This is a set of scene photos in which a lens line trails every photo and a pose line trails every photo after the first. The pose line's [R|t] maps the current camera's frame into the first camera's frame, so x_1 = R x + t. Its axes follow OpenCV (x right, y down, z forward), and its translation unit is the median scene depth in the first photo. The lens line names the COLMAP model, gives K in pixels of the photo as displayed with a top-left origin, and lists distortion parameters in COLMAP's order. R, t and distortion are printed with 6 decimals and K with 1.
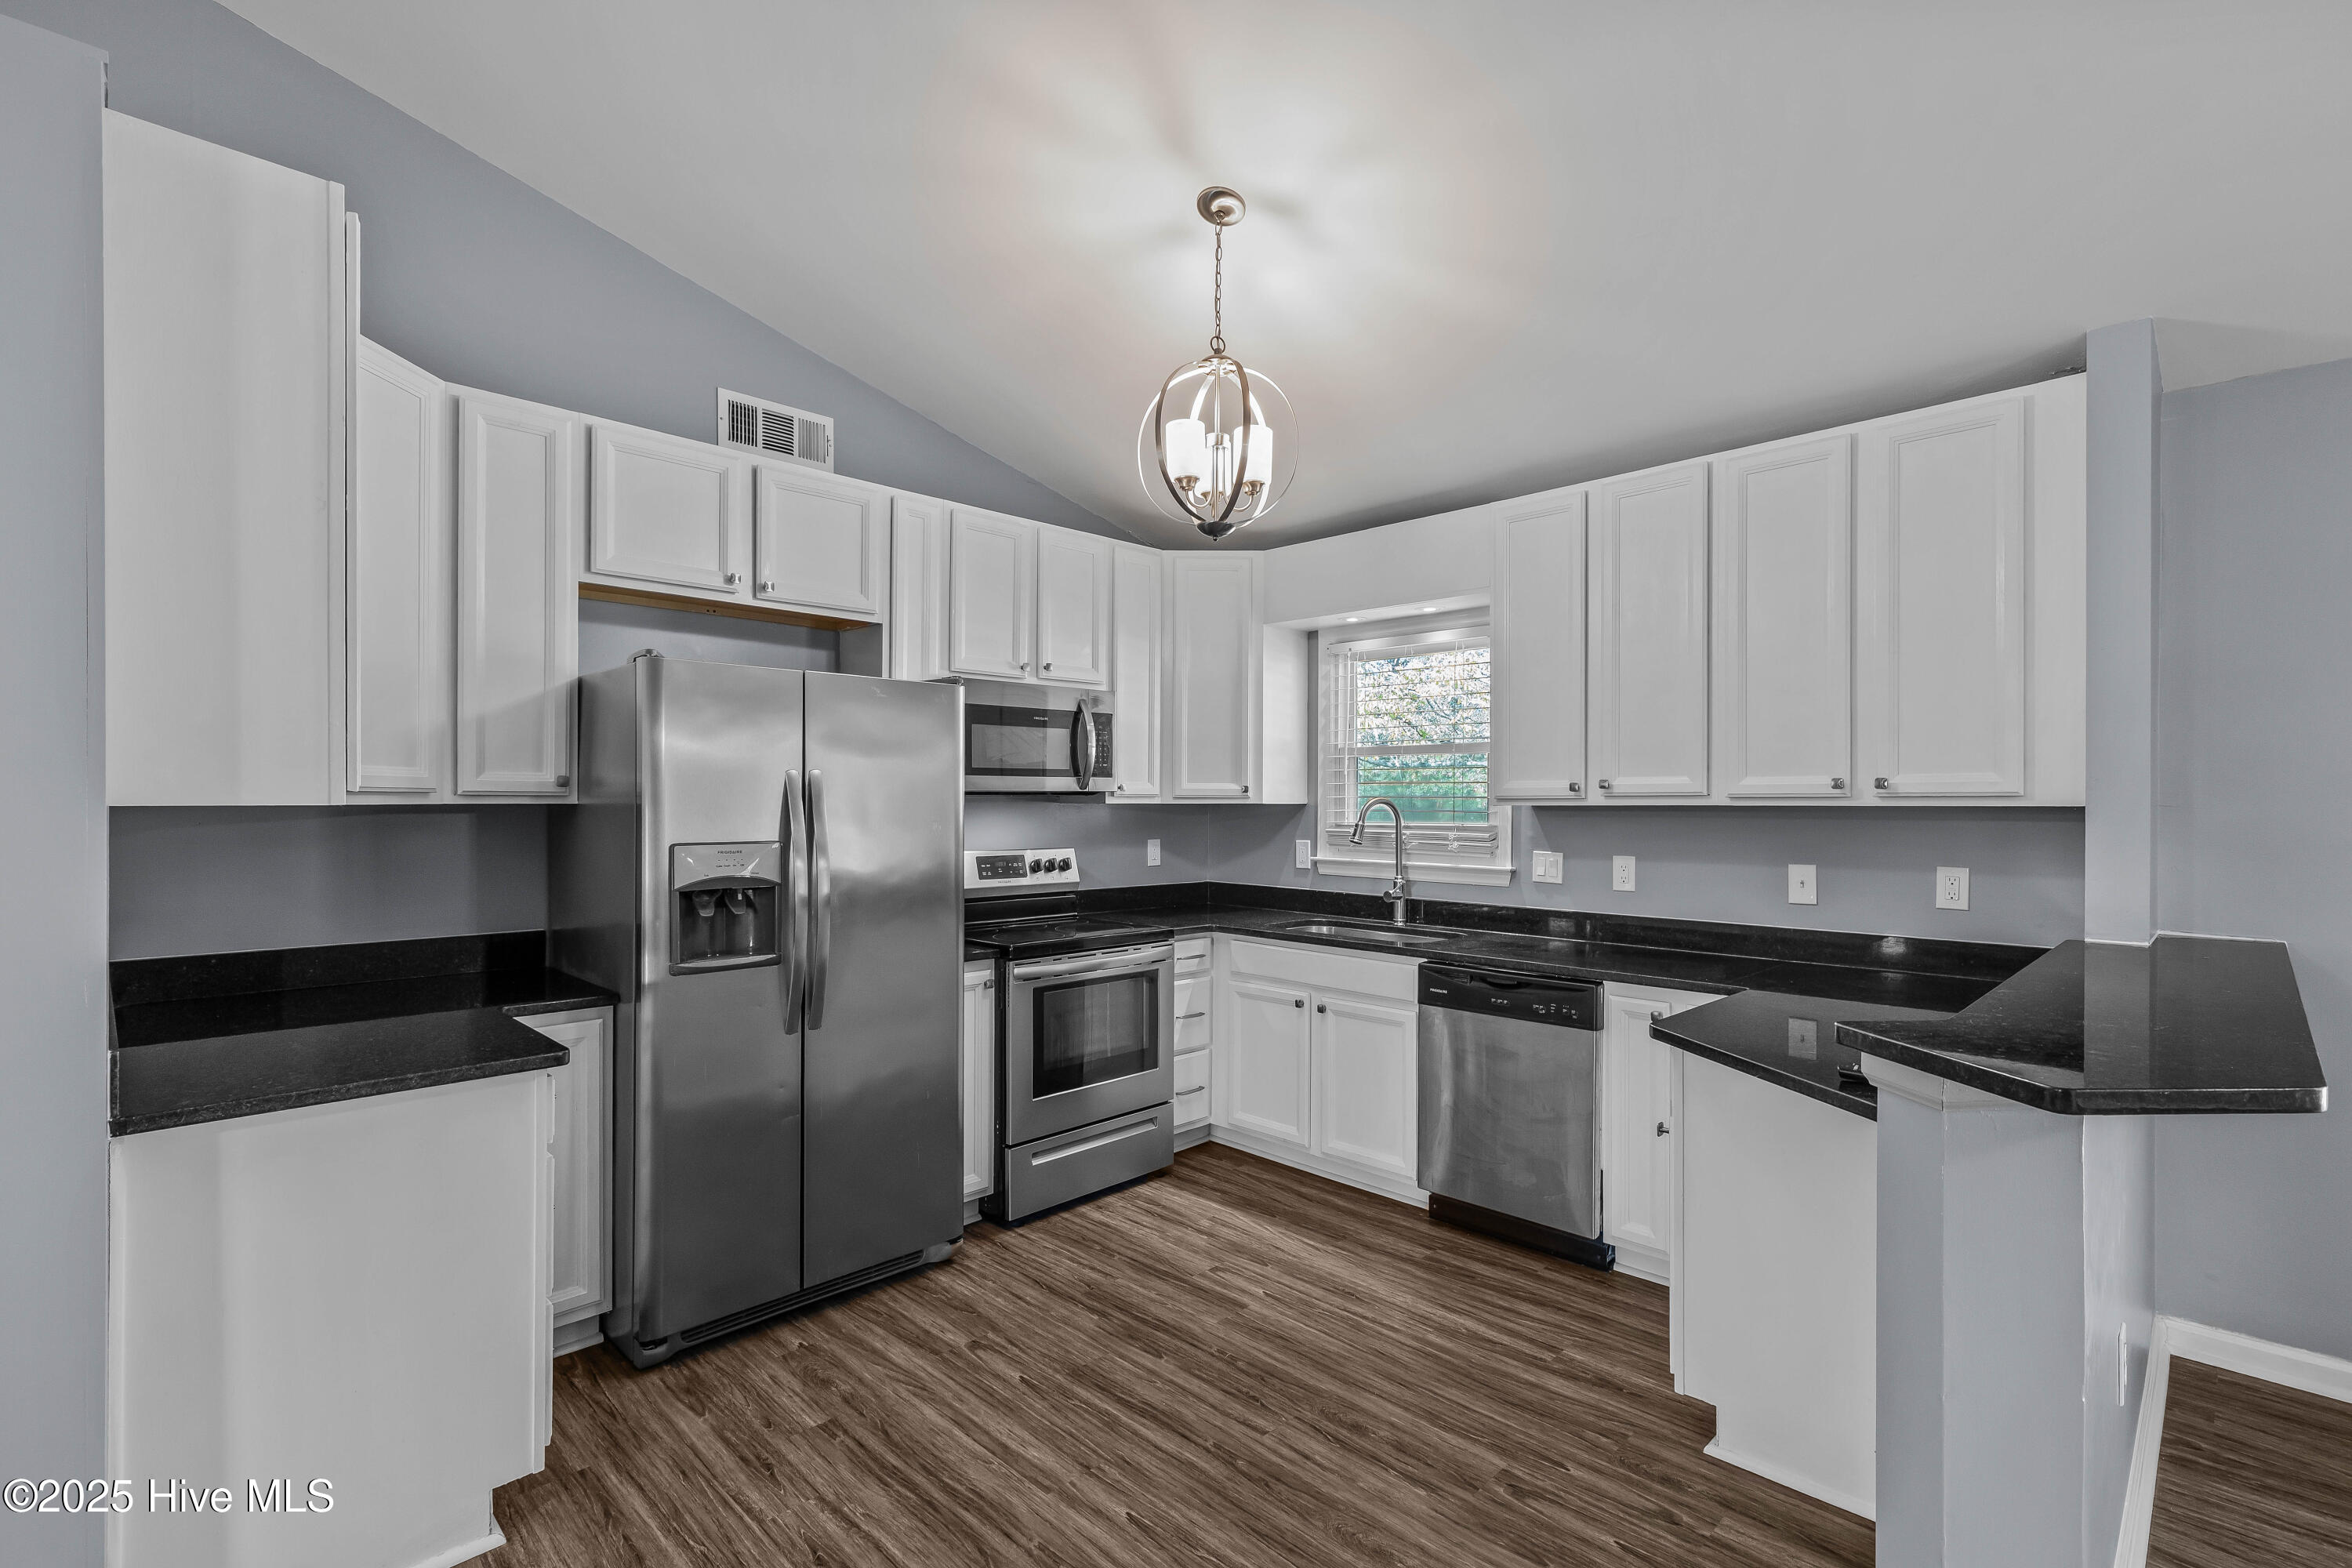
lens RADIAL K [[1049.8, 0, 1179.8], [0, 1049.8, 798.6], [0, 0, 1]] dist [0.004839, 0.000178]
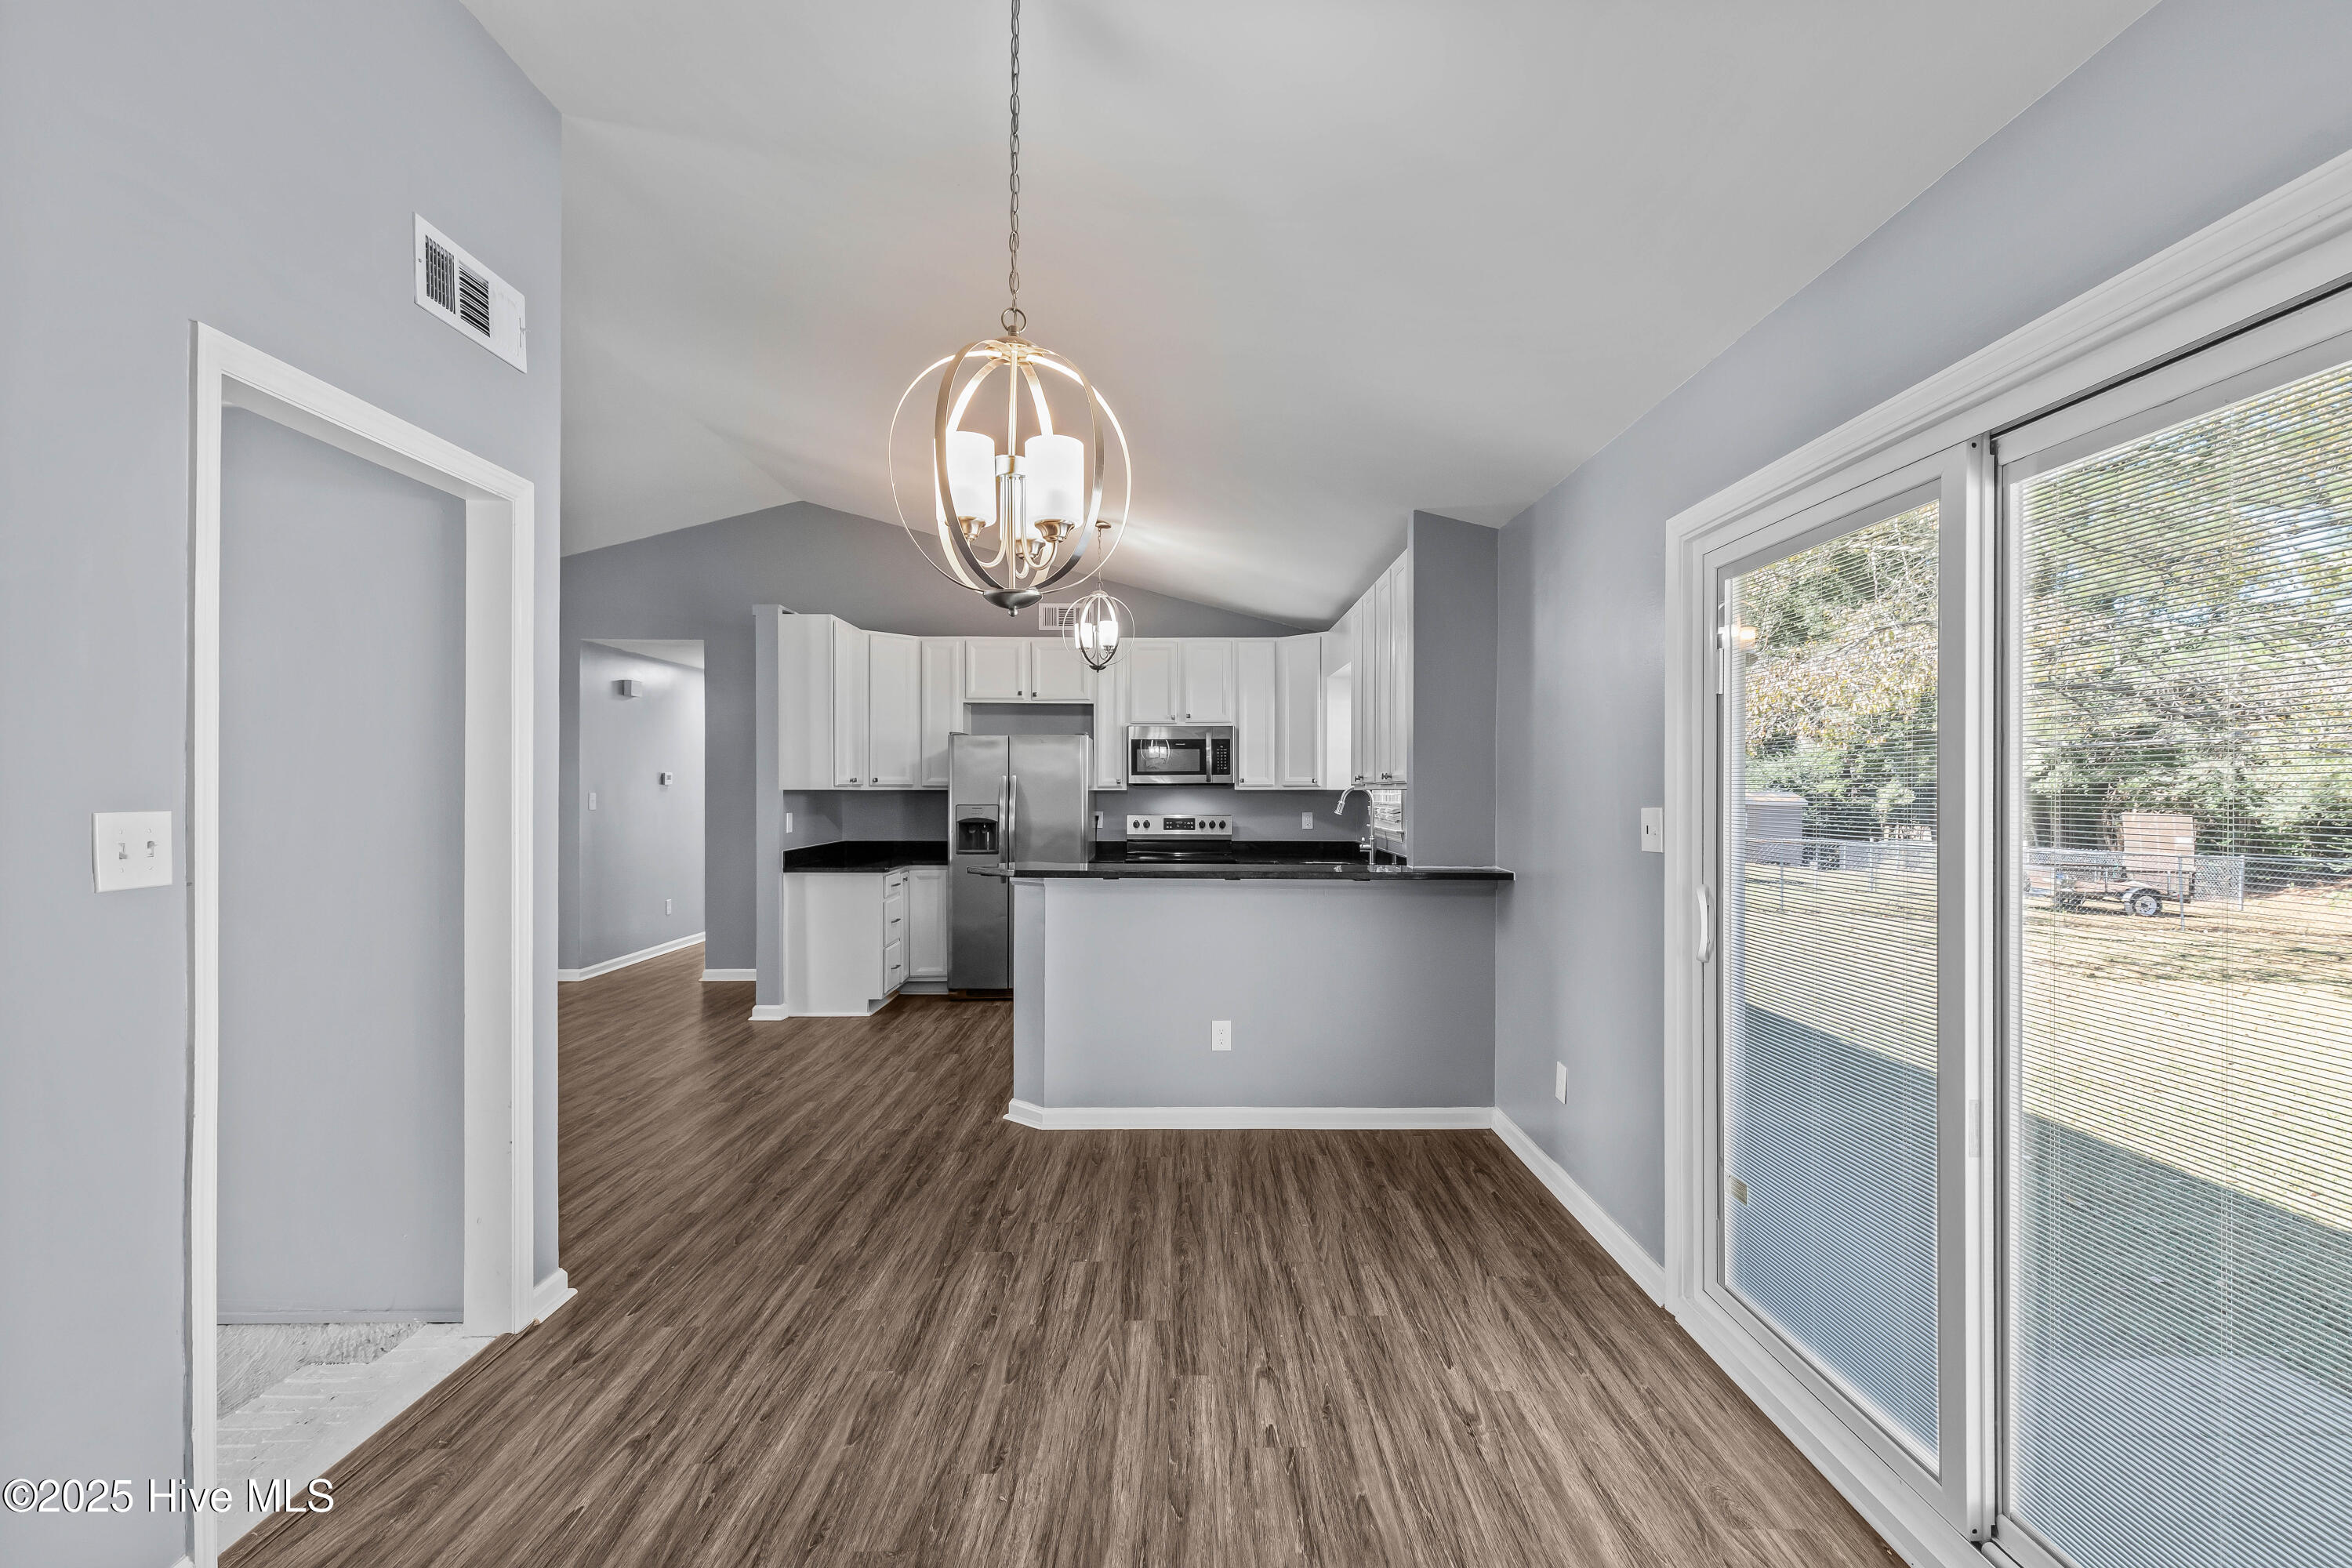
lens RADIAL K [[1049.8, 0, 1171.9], [0, 1049.8, 784.3], [0, 0, 1]] dist [0.004839, 0.000178]
pose [[0.698553, -0.003506, -0.715550, 1.146202], [0.002670, 0.999994, -0.002293, -0.000404], [0.715553, -0.000309, 0.698558, -0.302029]]
